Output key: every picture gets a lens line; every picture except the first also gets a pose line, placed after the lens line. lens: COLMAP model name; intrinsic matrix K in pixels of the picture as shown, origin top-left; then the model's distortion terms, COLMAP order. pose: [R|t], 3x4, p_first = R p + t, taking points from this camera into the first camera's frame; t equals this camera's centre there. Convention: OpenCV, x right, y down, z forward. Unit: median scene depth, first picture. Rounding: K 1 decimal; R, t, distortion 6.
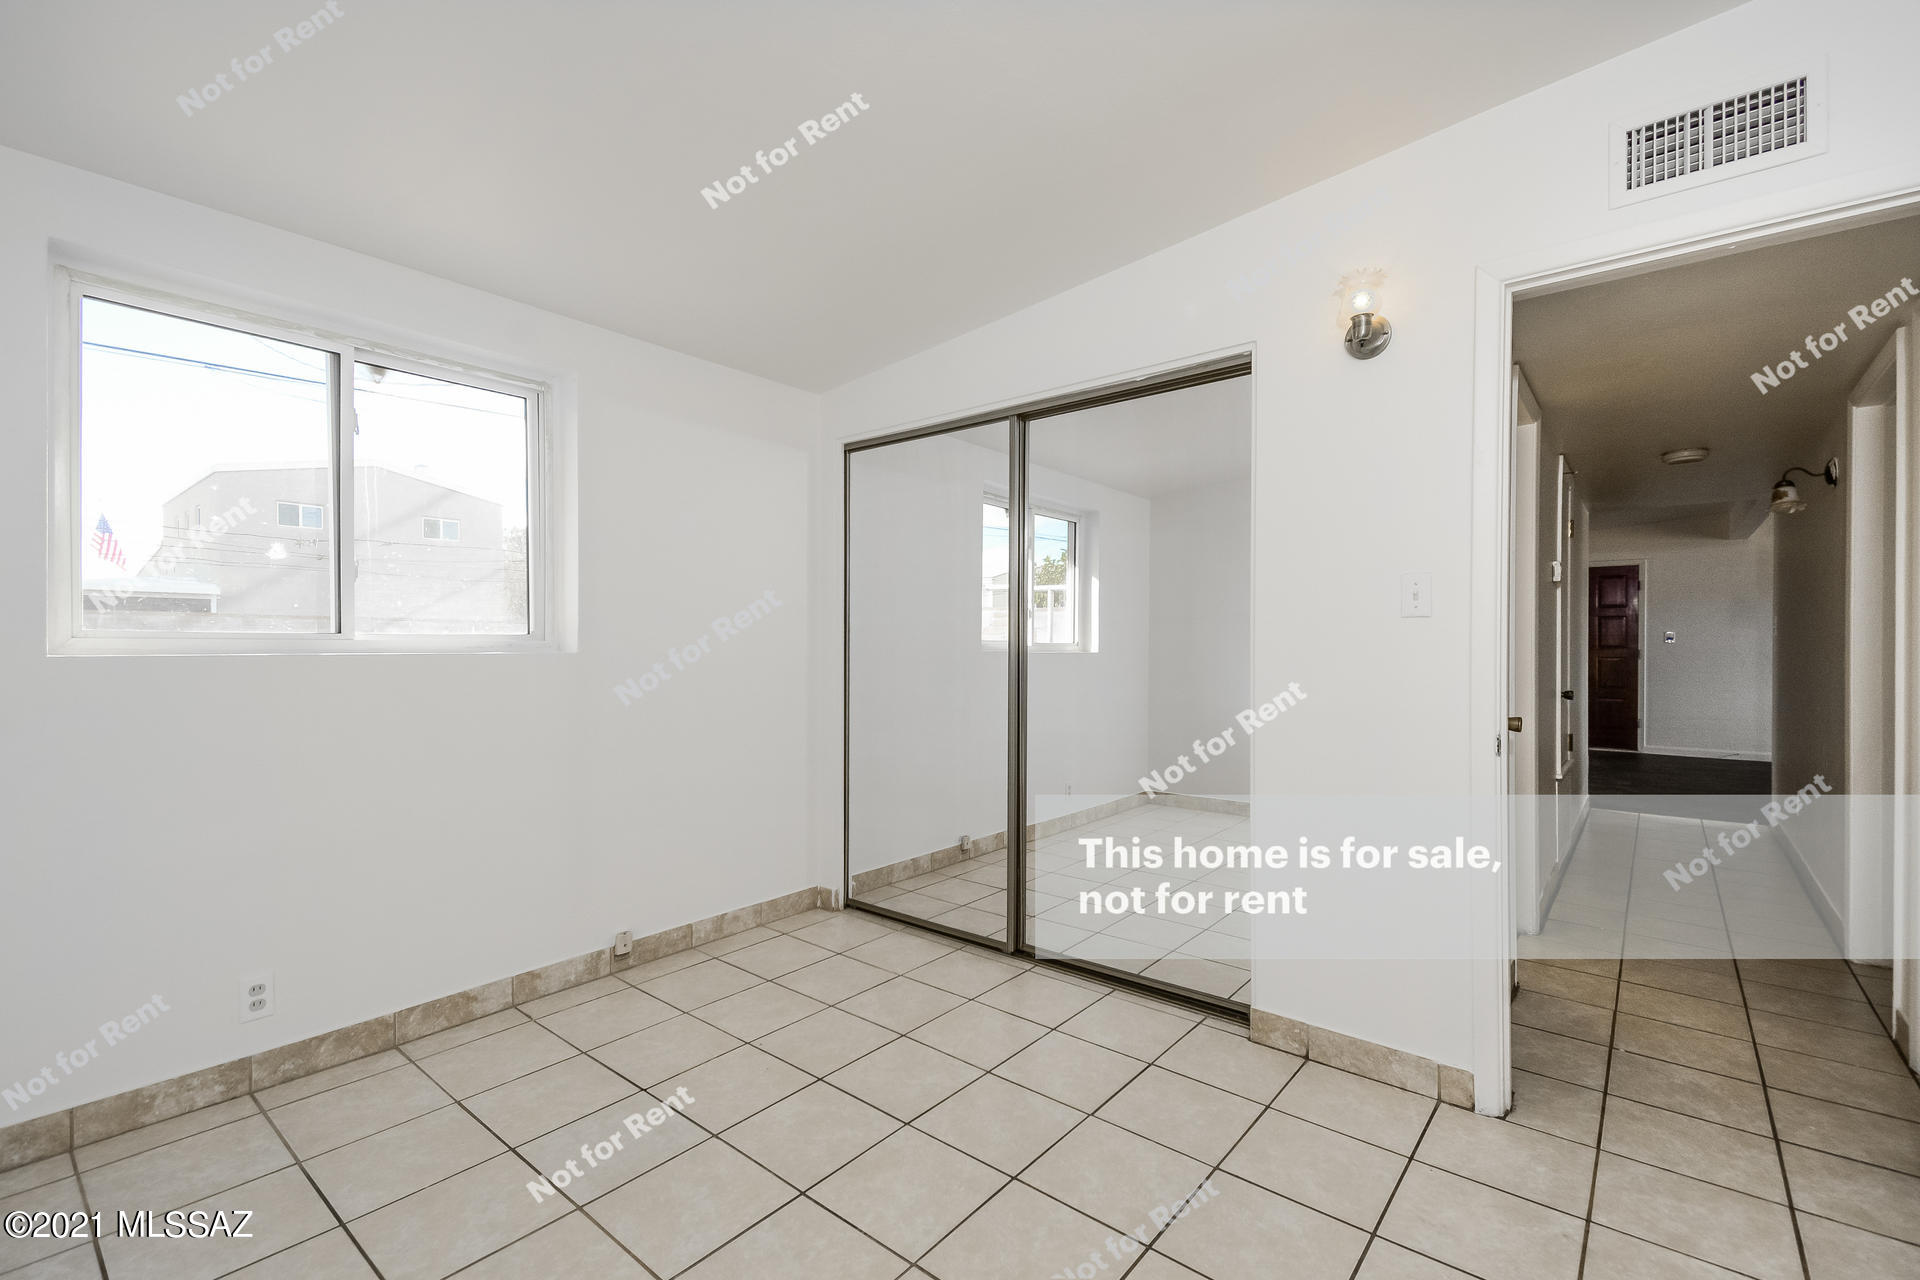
lens RADIAL K [[837.6, 0, 962.4], [0, 837.6, 645.3], [0, 0, 1]] dist [0.052417, -0.009498]
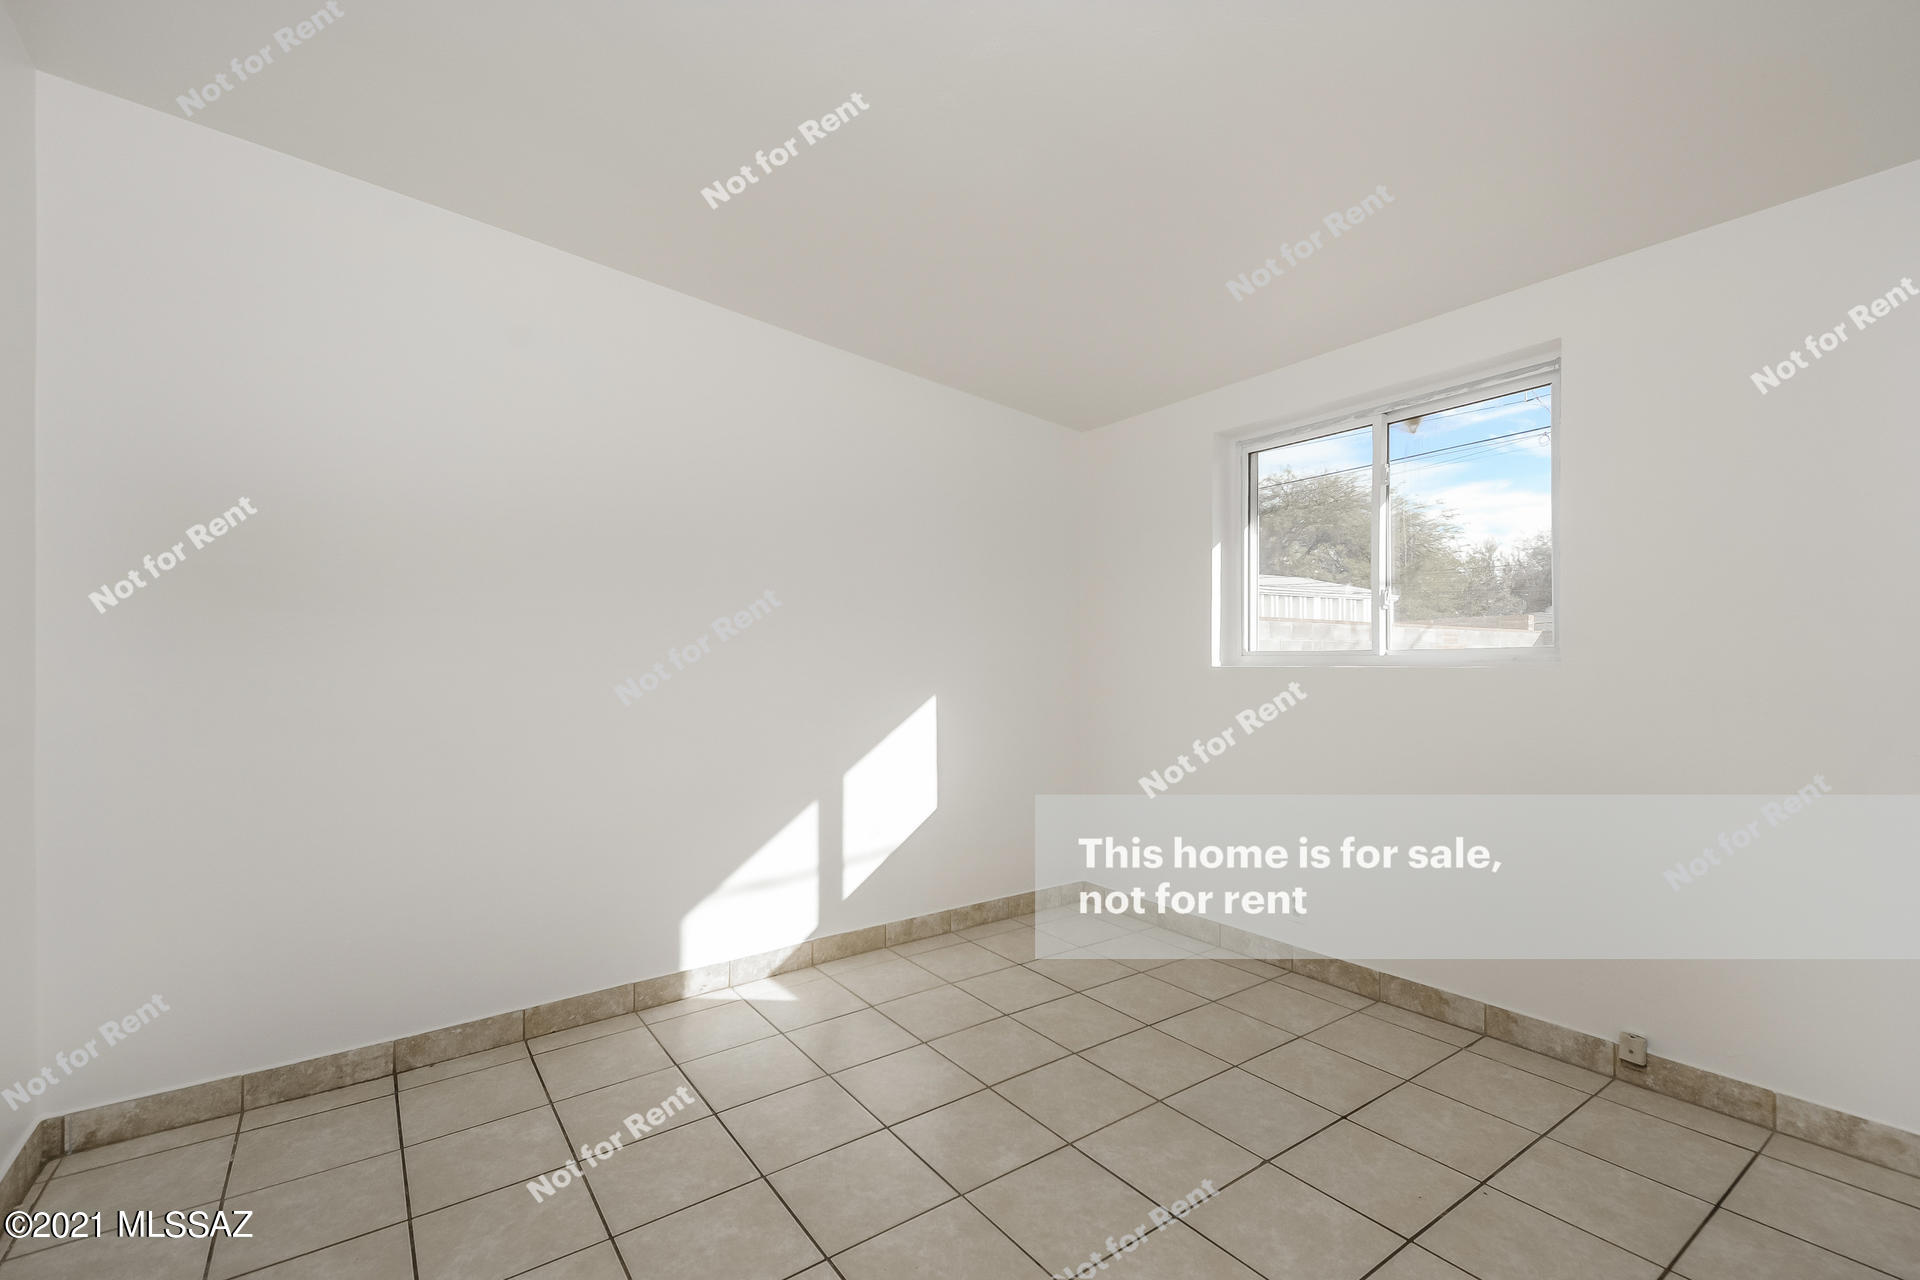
lens RADIAL K [[837.6, 0, 970.2], [0, 837.6, 650.2], [0, 0, 1]] dist [0.052417, -0.009498]
pose [[-0.239947, -0.016009, -0.970654, 0.571858], [0.004627, 0.999834, -0.017634, 0.005239], [0.970775, -0.008722, -0.239833, 0.694960]]
